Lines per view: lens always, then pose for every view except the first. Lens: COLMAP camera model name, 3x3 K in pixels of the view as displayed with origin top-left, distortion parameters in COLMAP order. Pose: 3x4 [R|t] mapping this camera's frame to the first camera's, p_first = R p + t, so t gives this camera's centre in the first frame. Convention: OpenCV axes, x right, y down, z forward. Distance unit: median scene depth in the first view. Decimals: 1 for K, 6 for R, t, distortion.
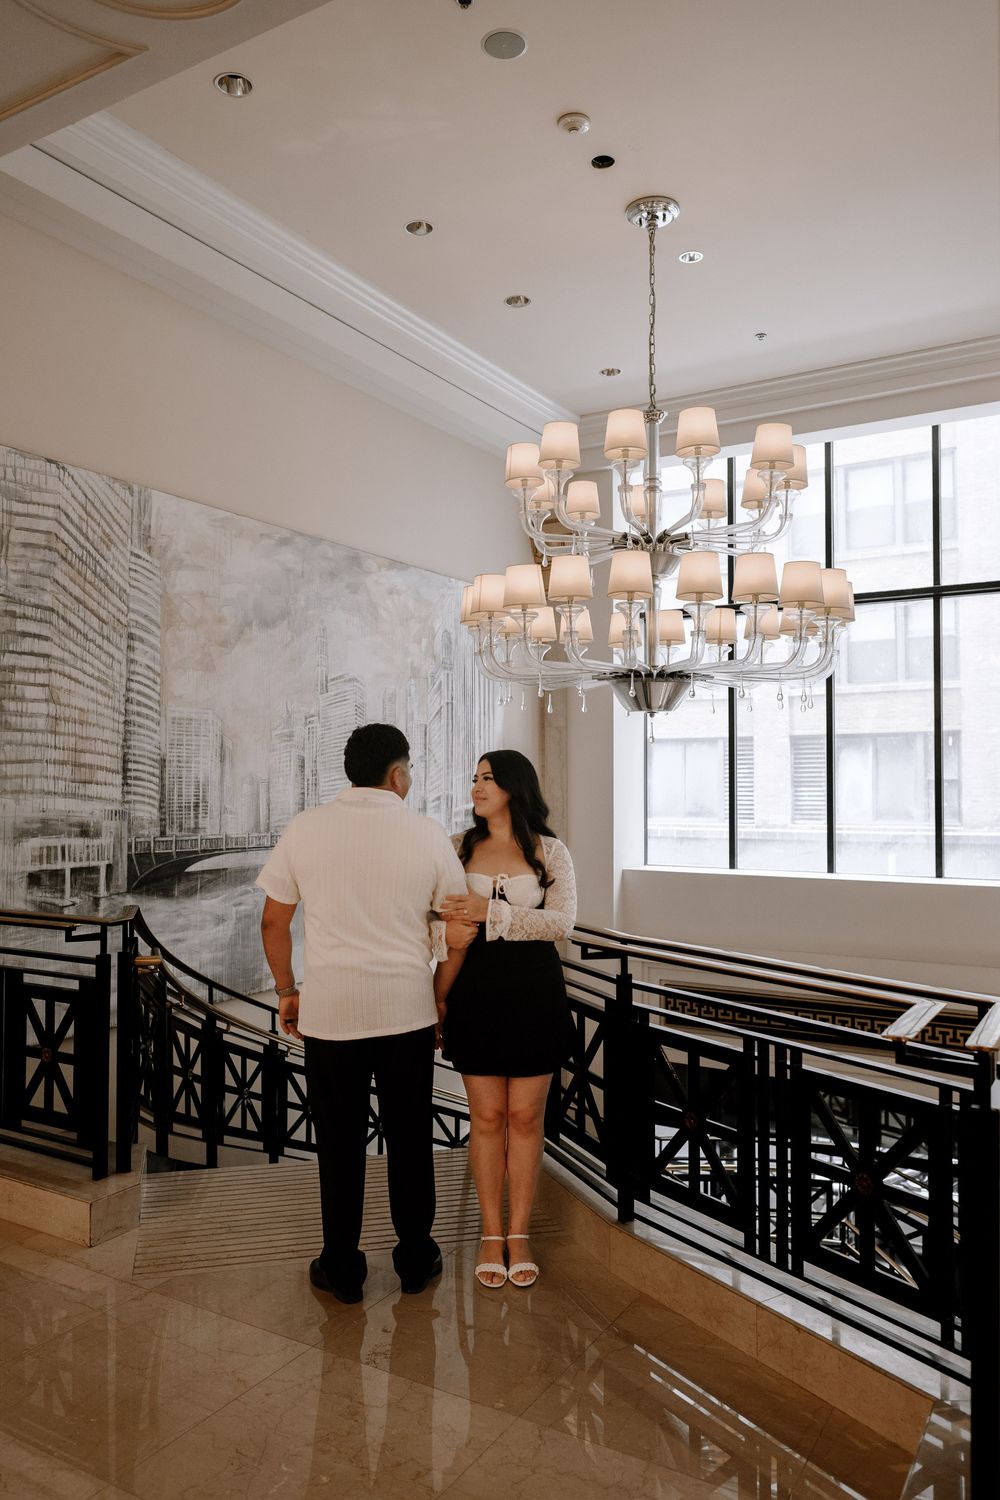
lens RADIAL K [[1083.9, 0, 501.1], [0, 1083.9, 743.4], [0, 0, 1]] dist [0.000293, -0.001928]
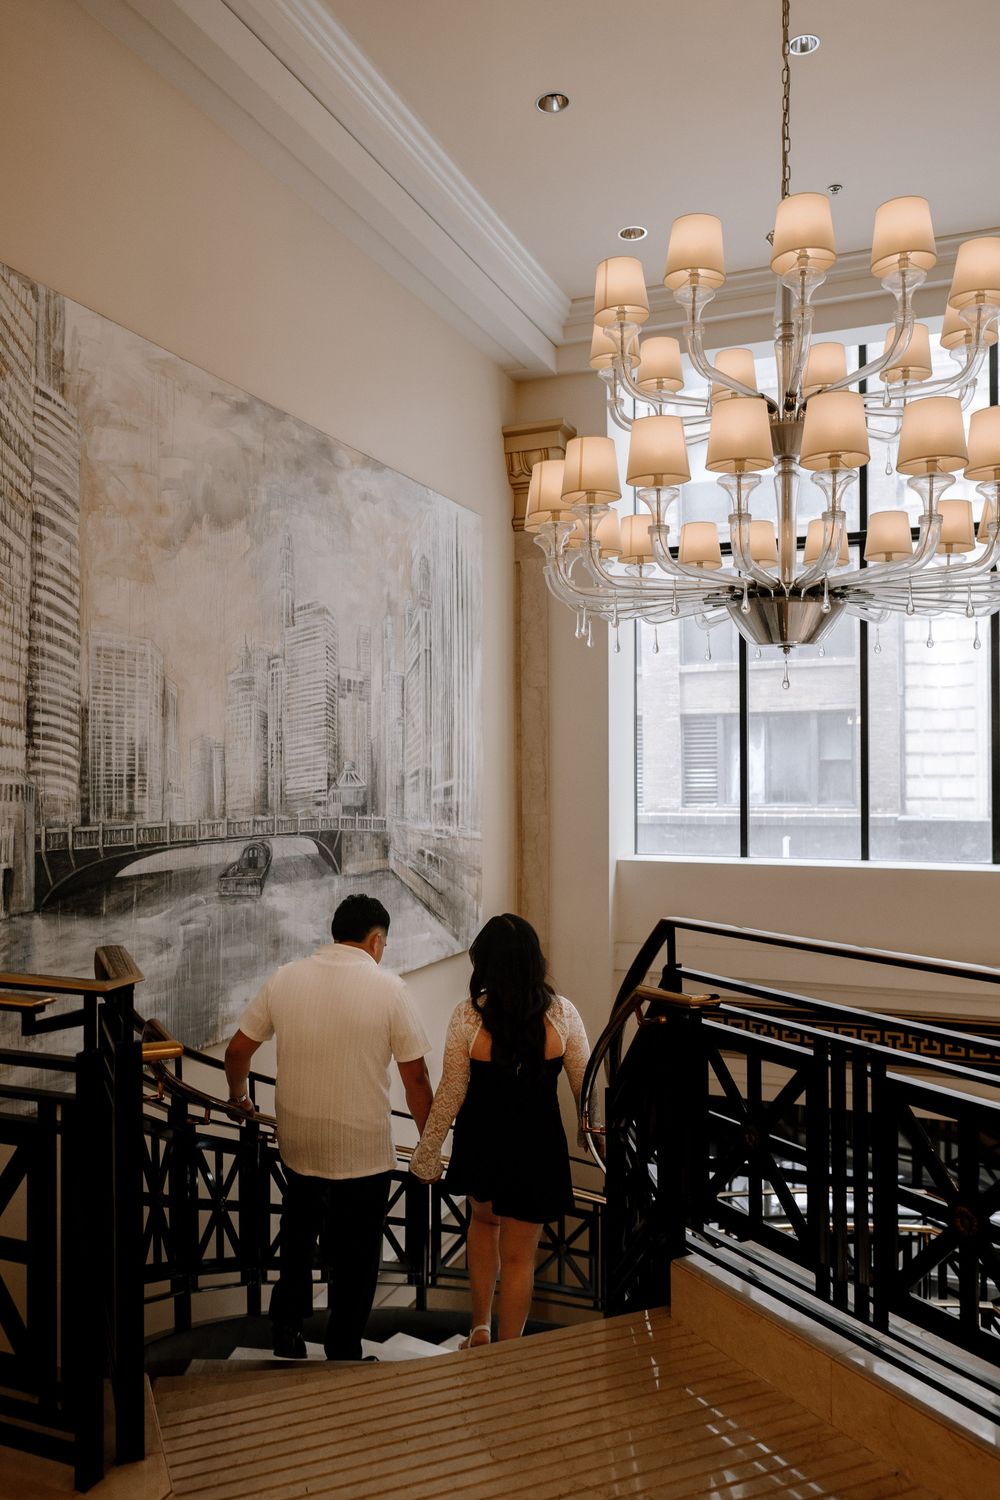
lens RADIAL K [[1106.7, 0, 500.0], [0, 1106.7, 750.0], [0, 0, 1]] dist [0.001390, -0.002602]
pose [[0.988436, -0.002252, 0.151624, -0.159392], [-0.000540, 0.999831, 0.018373, 0.026506], [-0.151639, -0.018242, 0.988268, 0.284362]]
